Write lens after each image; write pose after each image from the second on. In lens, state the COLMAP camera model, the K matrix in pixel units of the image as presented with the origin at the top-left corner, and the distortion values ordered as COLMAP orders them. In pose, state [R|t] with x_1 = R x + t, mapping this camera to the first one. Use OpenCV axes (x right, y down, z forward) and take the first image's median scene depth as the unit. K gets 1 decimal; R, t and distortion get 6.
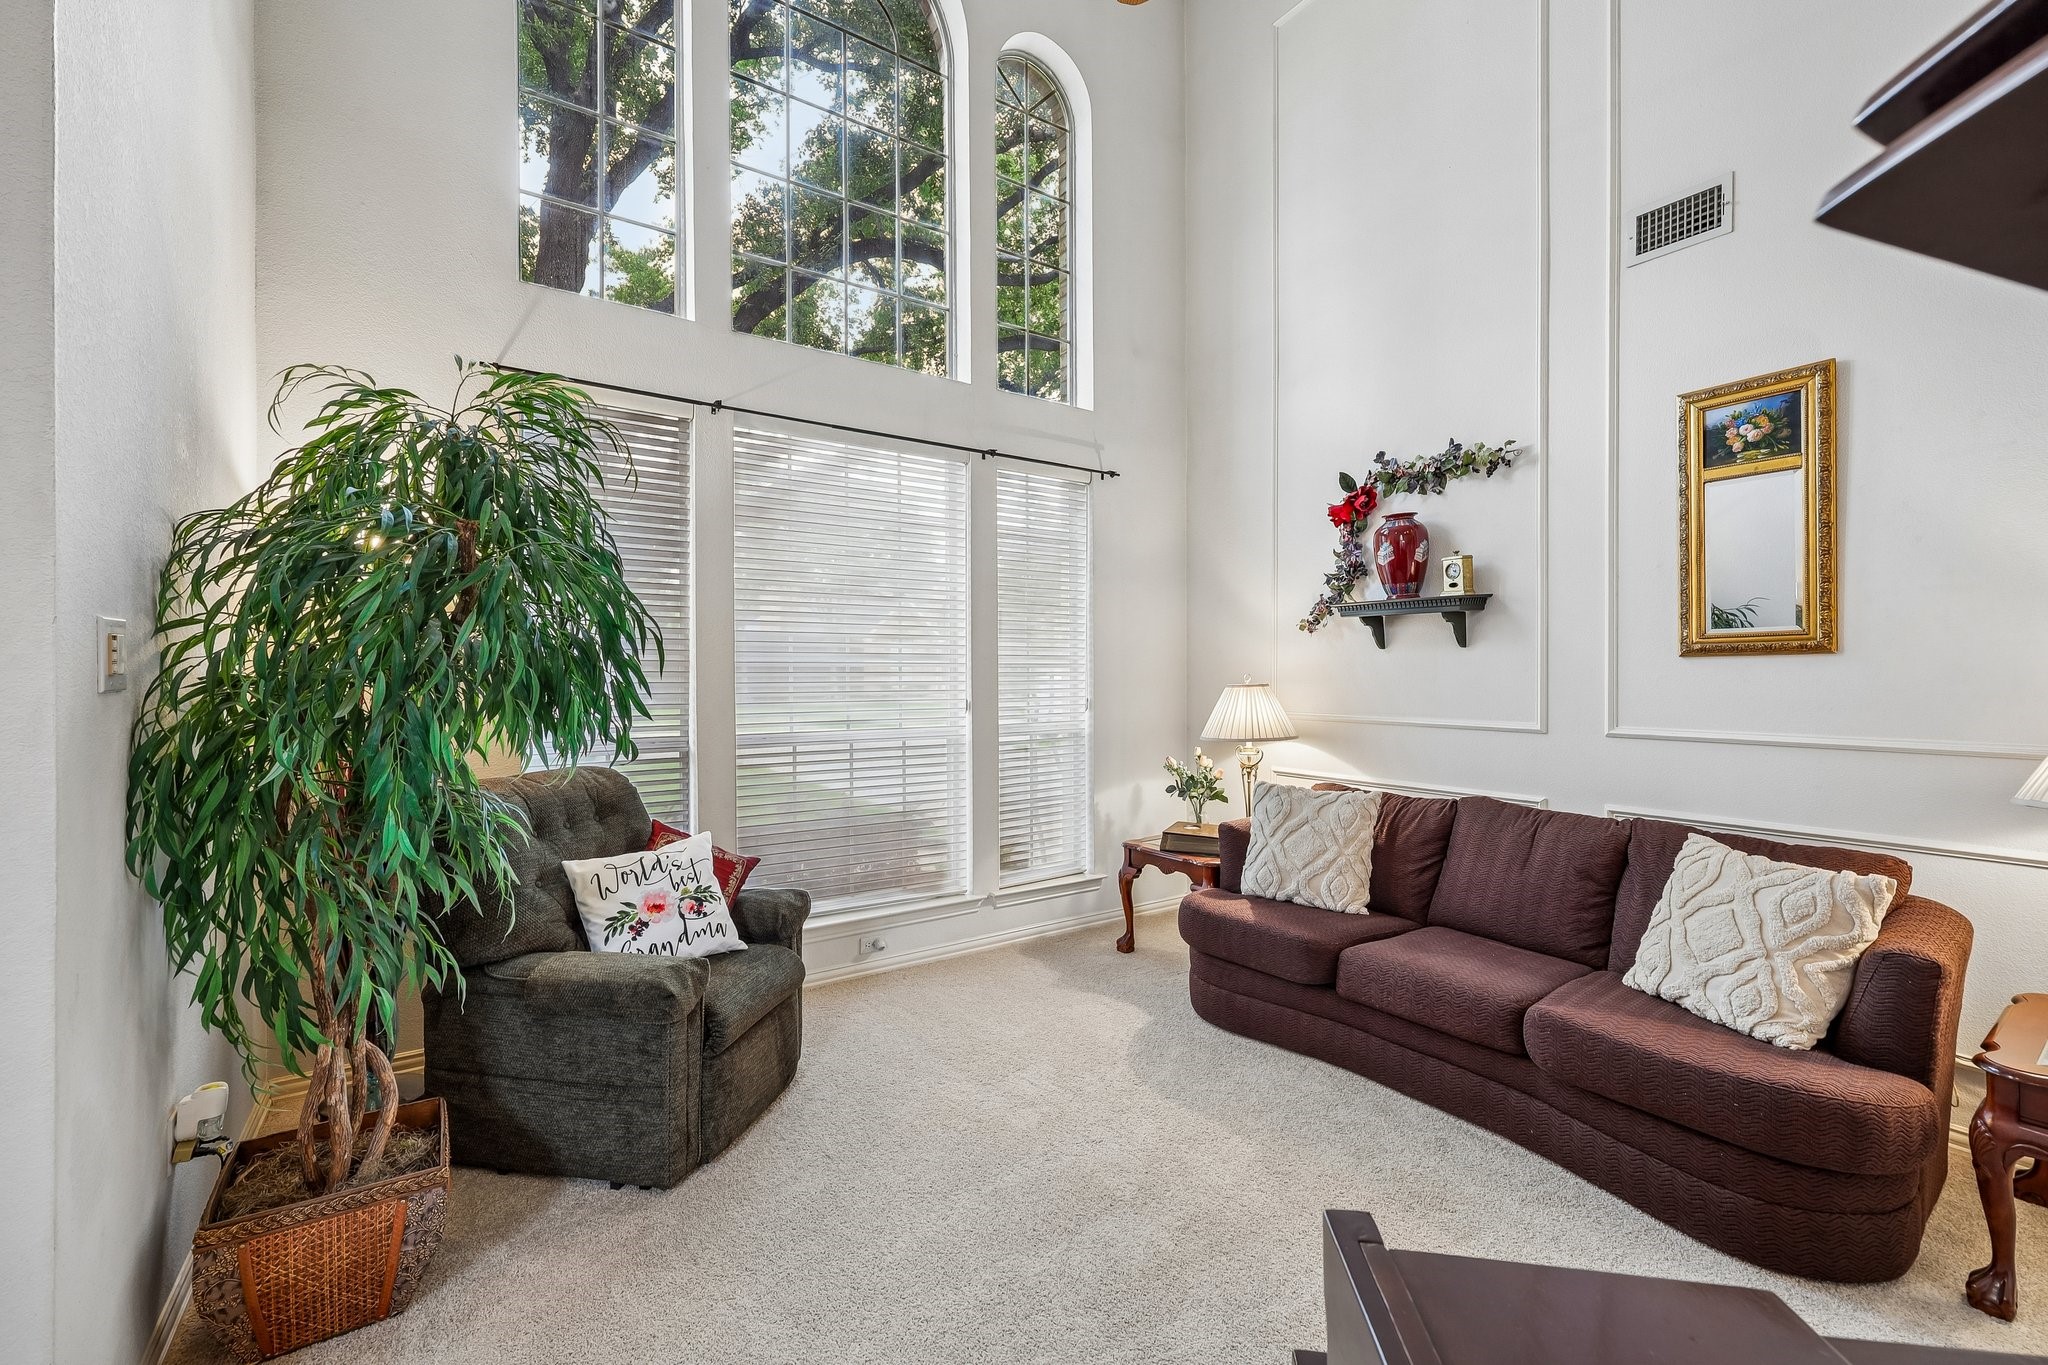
lens RADIAL K [[824.5, 0, 1028.1], [0, 824.5, 674.9], [0, 0, 1]] dist [-0.001049, 0.000557]
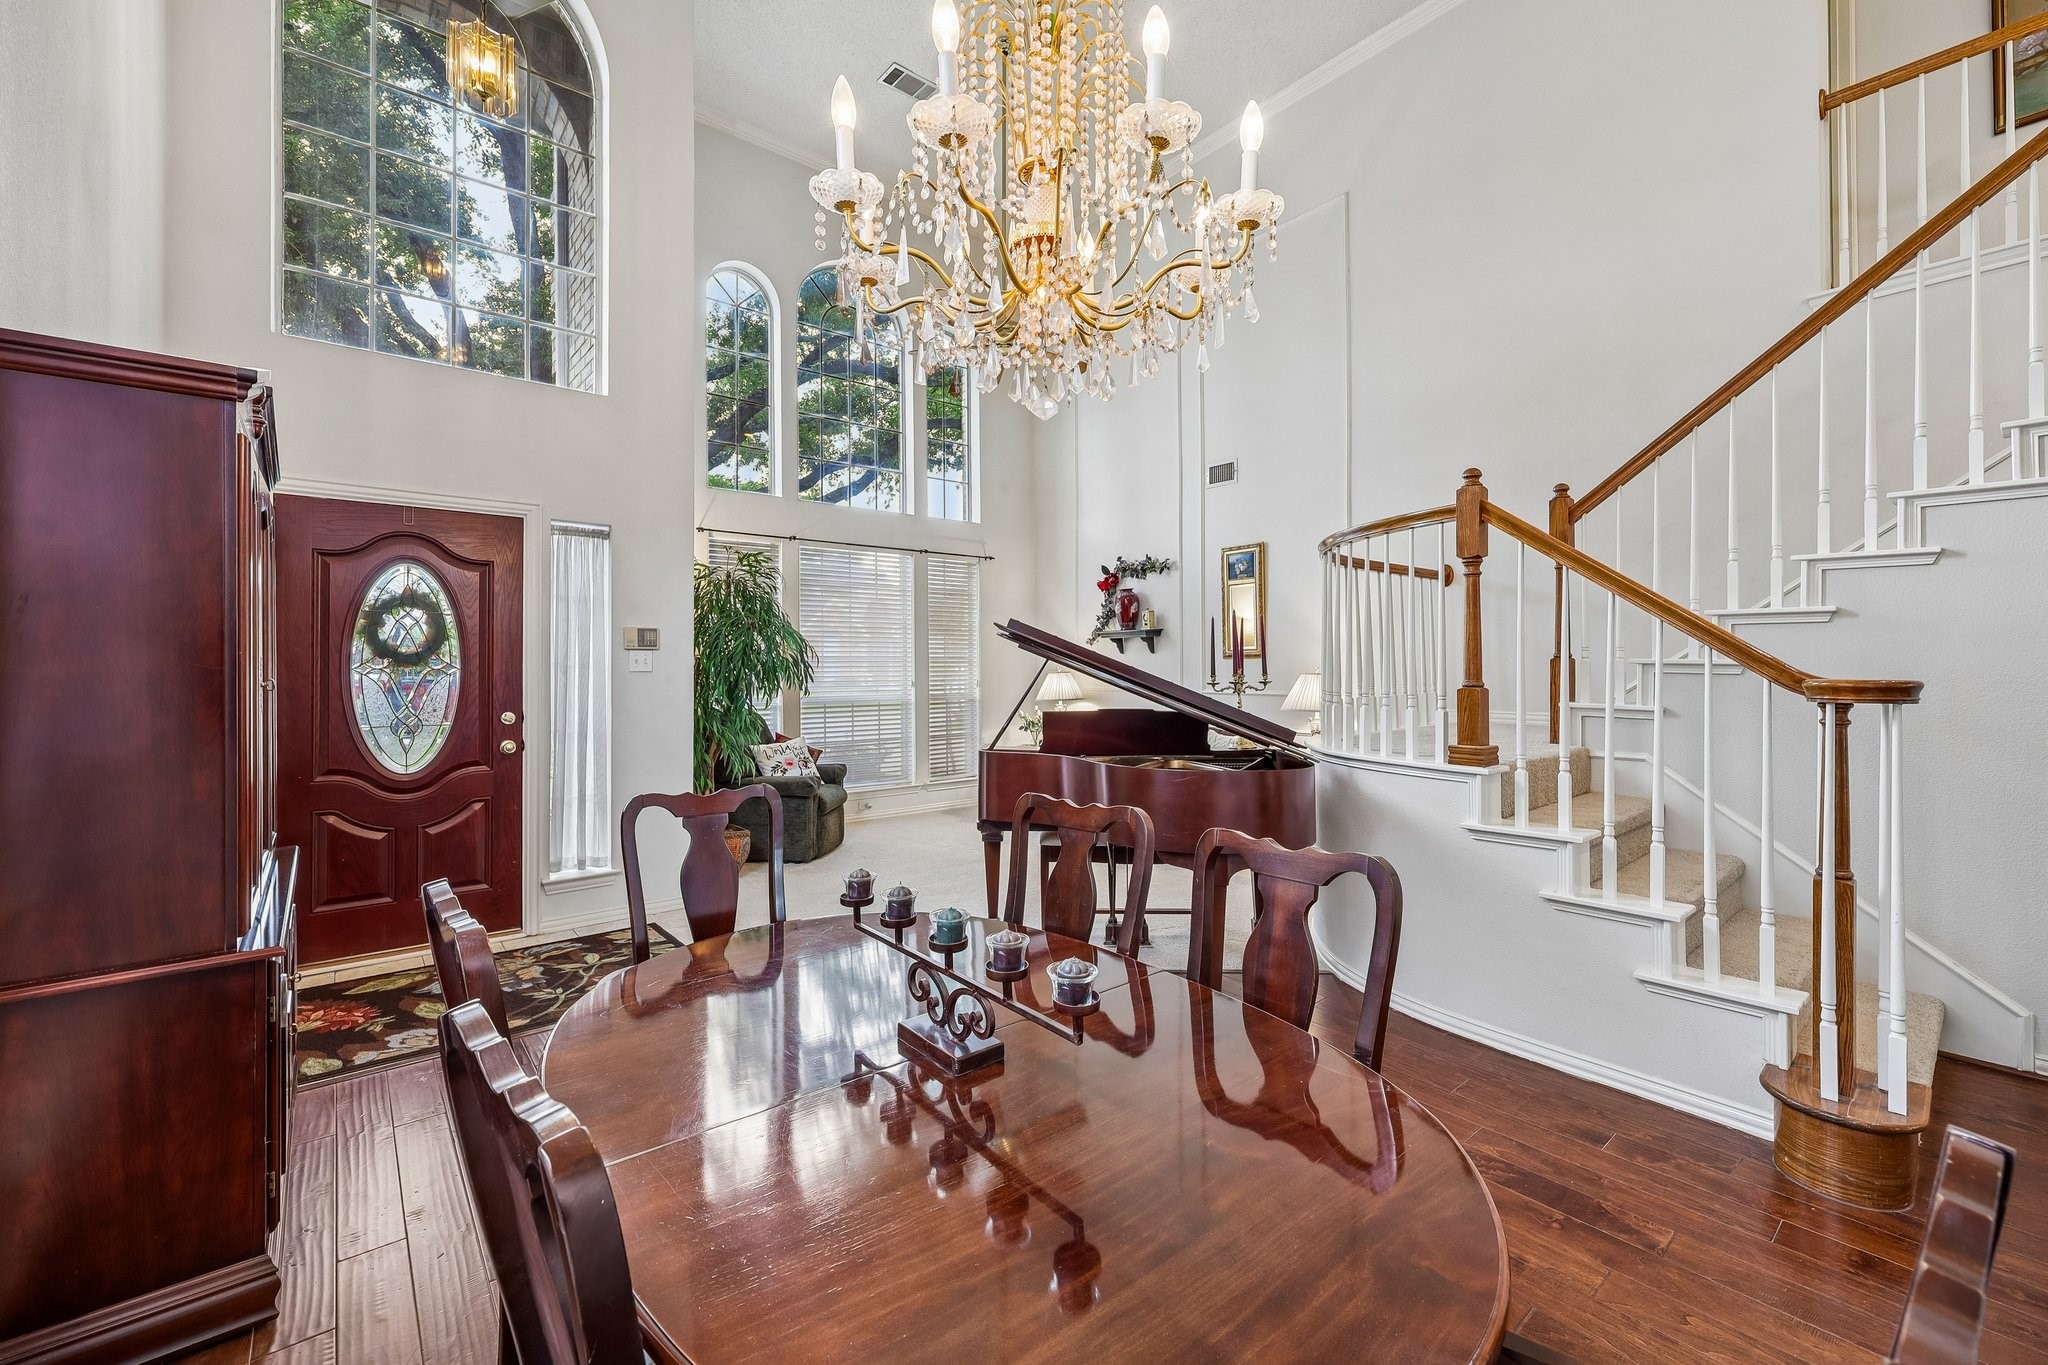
lens RADIAL K [[824.5, 0, 1028.1], [0, 824.5, 674.9], [0, 0, 1]] dist [-0.001049, 0.000557]
pose [[0.995387, -0.003629, 0.095872, 0.010178], [0.002821, 0.999959, 0.008560, 0.001579], [-0.095899, -0.008250, 0.995357, -1.032617]]
